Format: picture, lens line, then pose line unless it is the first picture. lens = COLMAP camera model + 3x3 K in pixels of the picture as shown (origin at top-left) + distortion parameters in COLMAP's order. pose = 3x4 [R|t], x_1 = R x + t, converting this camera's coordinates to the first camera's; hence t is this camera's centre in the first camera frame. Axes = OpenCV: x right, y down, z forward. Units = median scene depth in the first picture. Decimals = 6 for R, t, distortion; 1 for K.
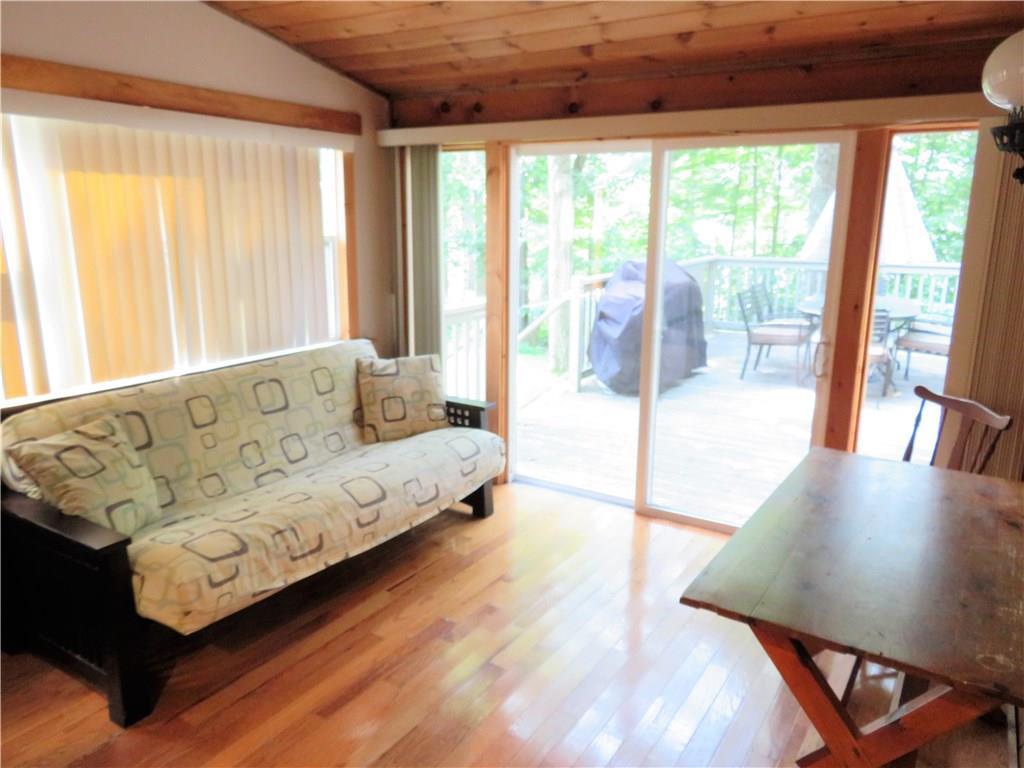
lens RADIAL K [[742.7, 0, 512.5], [0, 742.7, 389.5], [0, 0, 1]] dist [-0.006829, 0.005183]
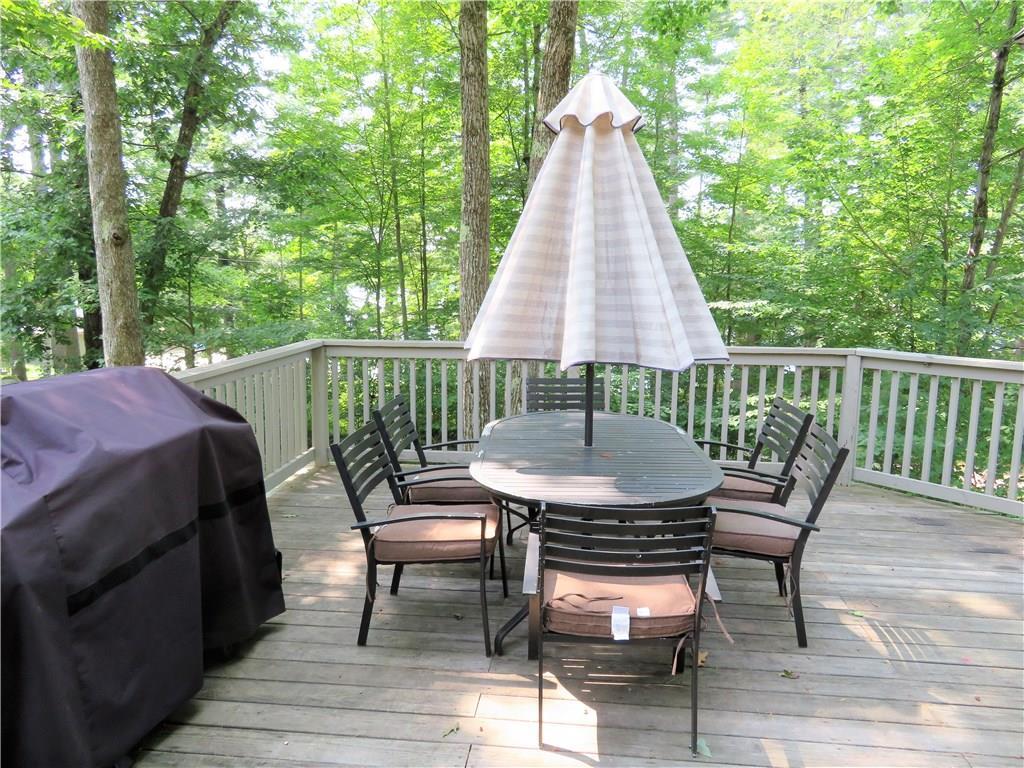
lens RADIAL K [[742.7, 0, 512.5], [0, 742.7, 389.5], [0, 0, 1]] dist [-0.006829, 0.005183]
pose [[0.901789, -0.061171, 0.427826, 0.056308], [0.097181, 0.993282, -0.062821, -0.031996], [-0.421109, 0.098228, 0.901675, 0.150139]]
